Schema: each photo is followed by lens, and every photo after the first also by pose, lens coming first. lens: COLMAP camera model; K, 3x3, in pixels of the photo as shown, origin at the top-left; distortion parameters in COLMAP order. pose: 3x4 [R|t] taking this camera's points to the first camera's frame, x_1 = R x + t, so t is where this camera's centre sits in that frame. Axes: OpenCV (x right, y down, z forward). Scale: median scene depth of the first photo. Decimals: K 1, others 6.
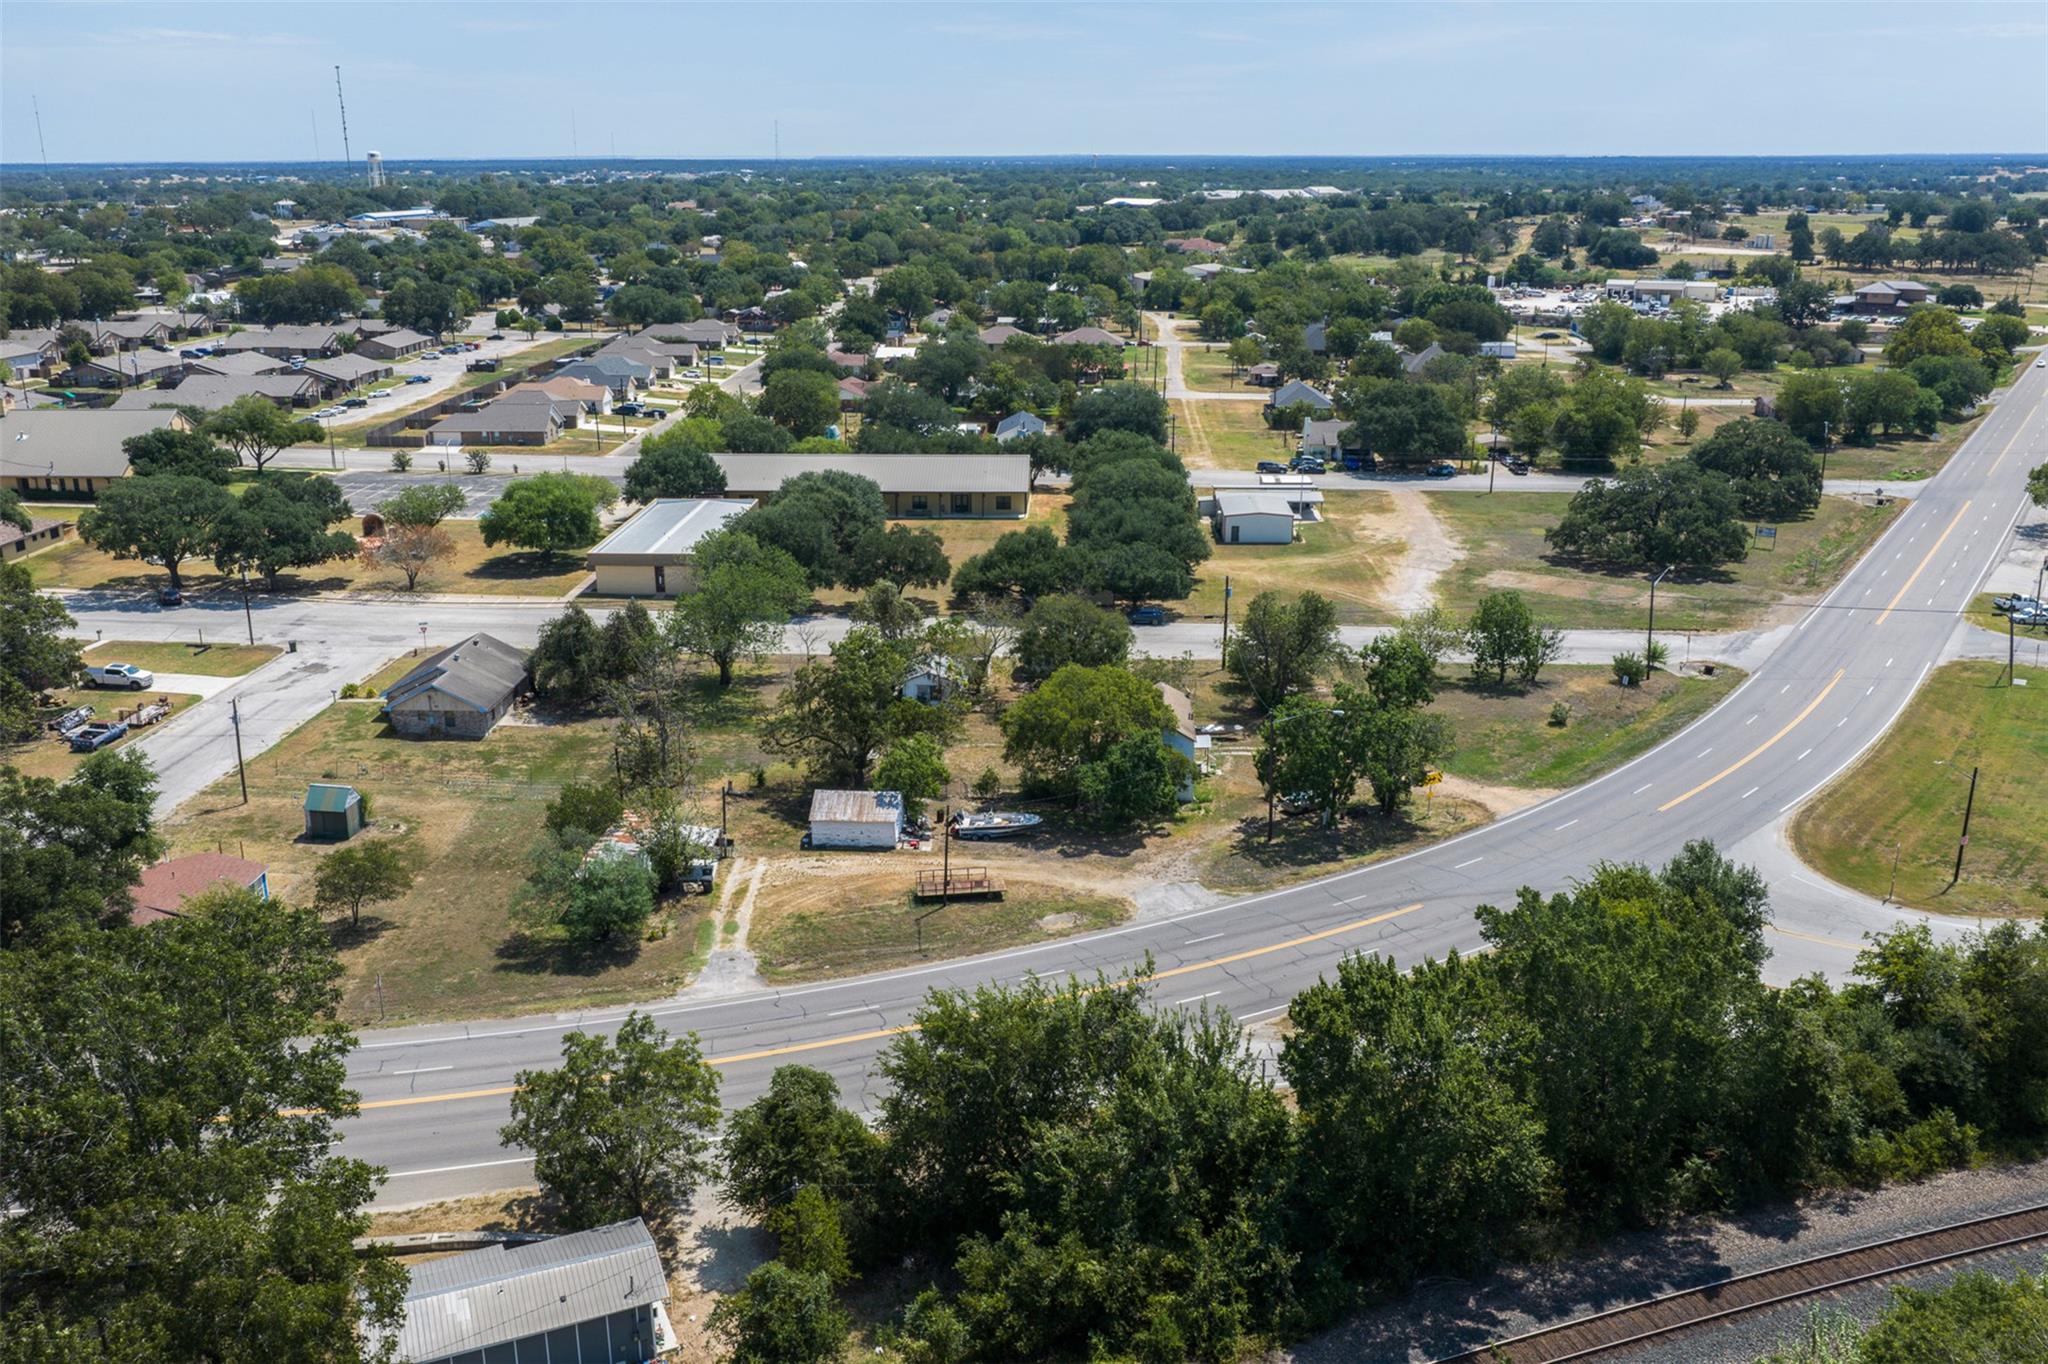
lens RADIAL K [[1709.0, 0, 1027.3], [0, 1709.0, 663.9], [0, 0, 1]] dist [0.002932, -0.010832]
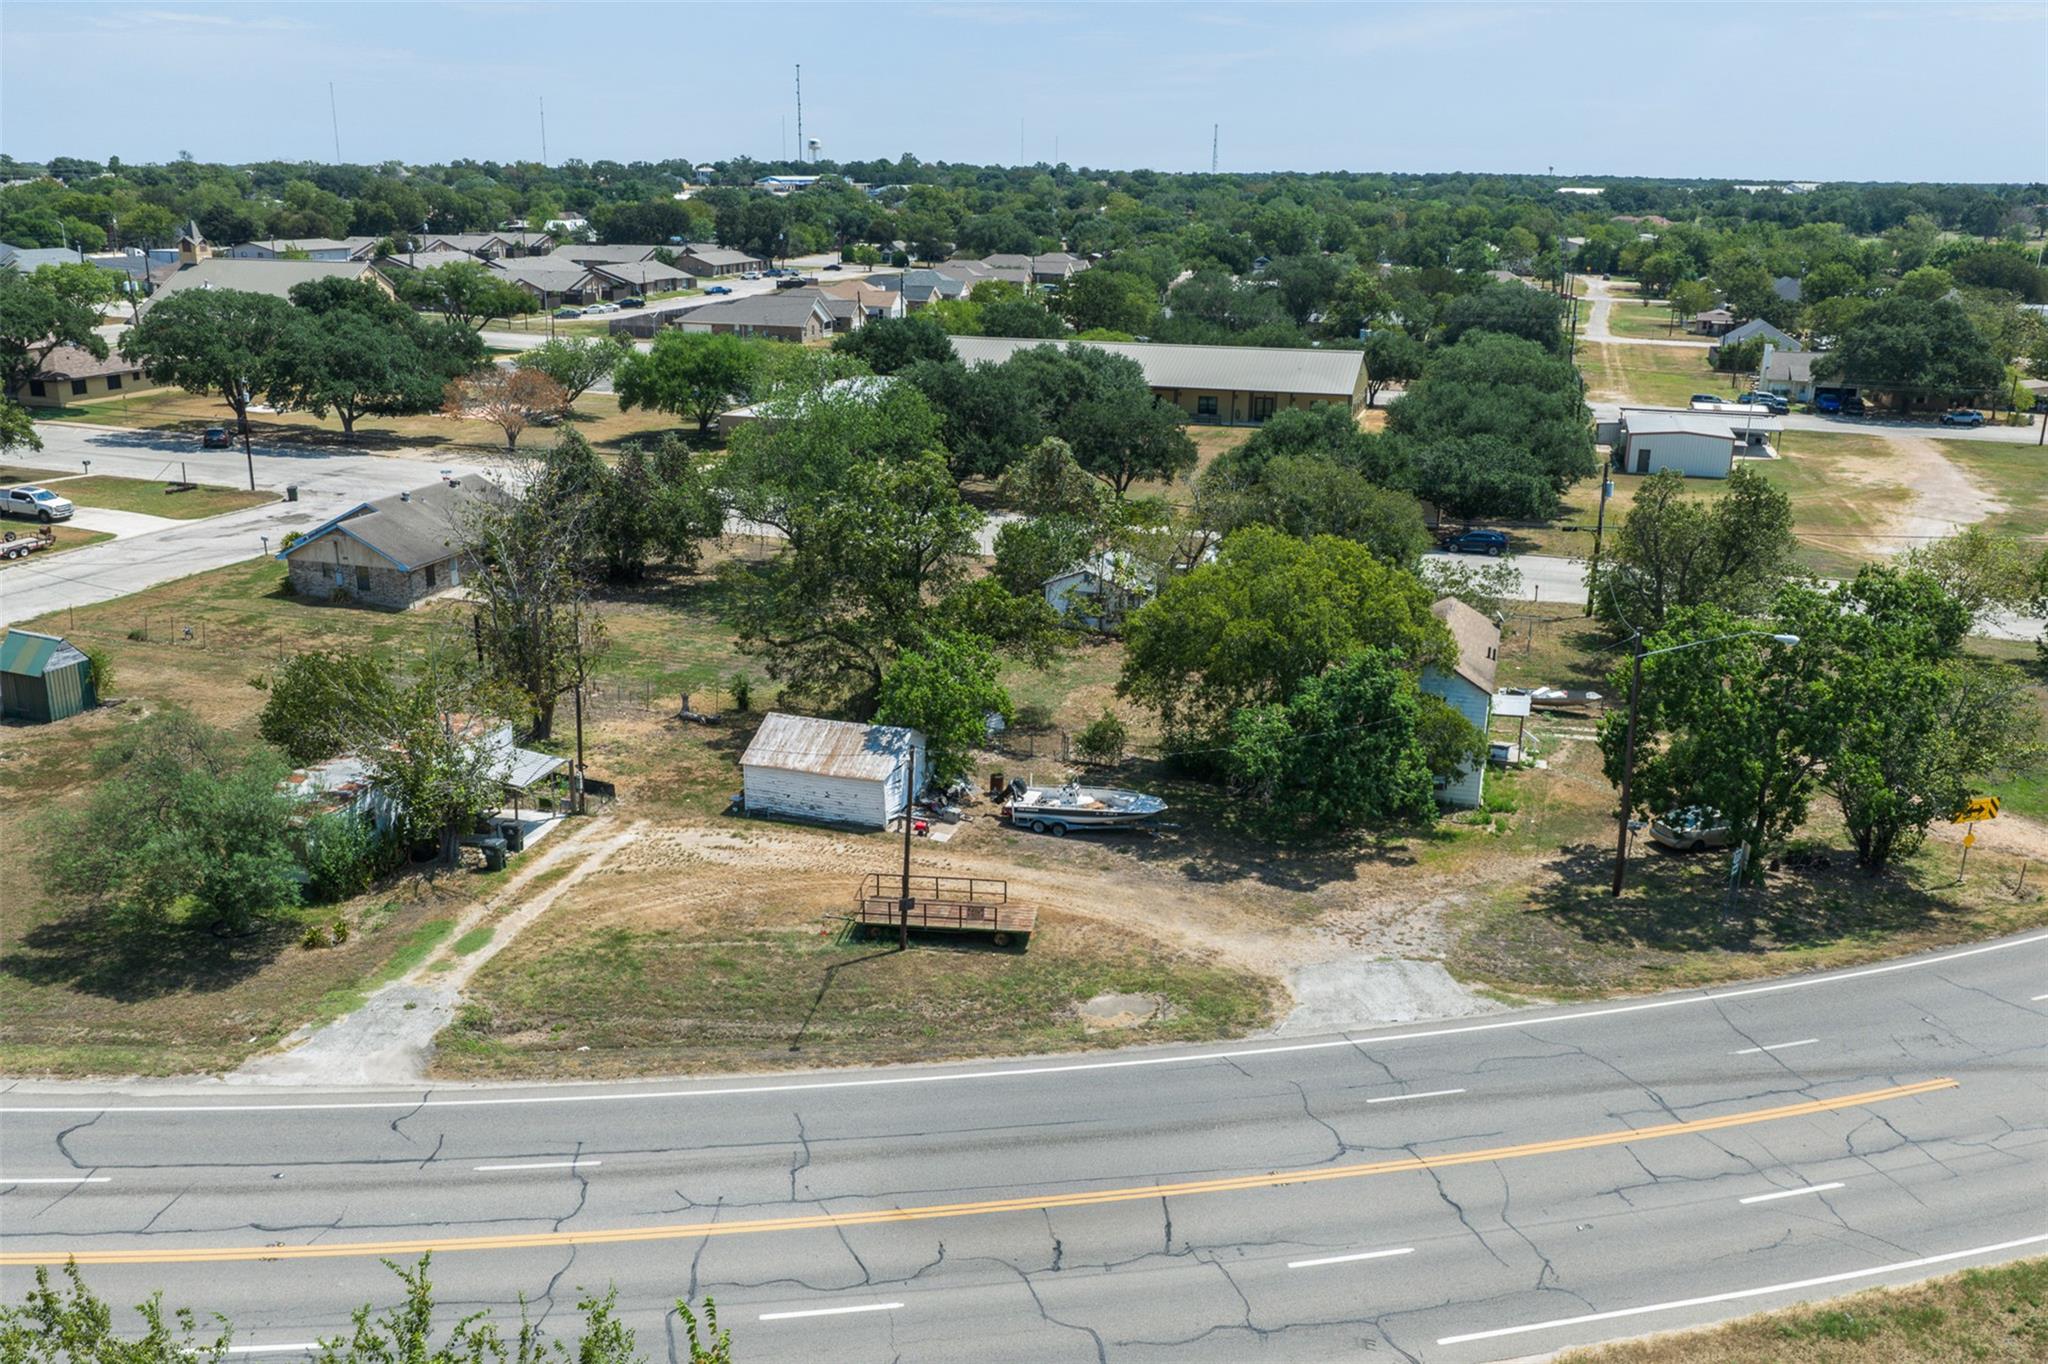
lens RADIAL K [[1709.0, 0, 1027.3], [0, 1709.0, 663.9], [0, 0, 1]] dist [0.002932, -0.010832]
pose [[0.968483, 0.081806, -0.235261, 0.082864], [-0.084571, 0.996416, -0.001668, 0.048644], [0.234281, 0.021512, 0.971931, 0.447633]]
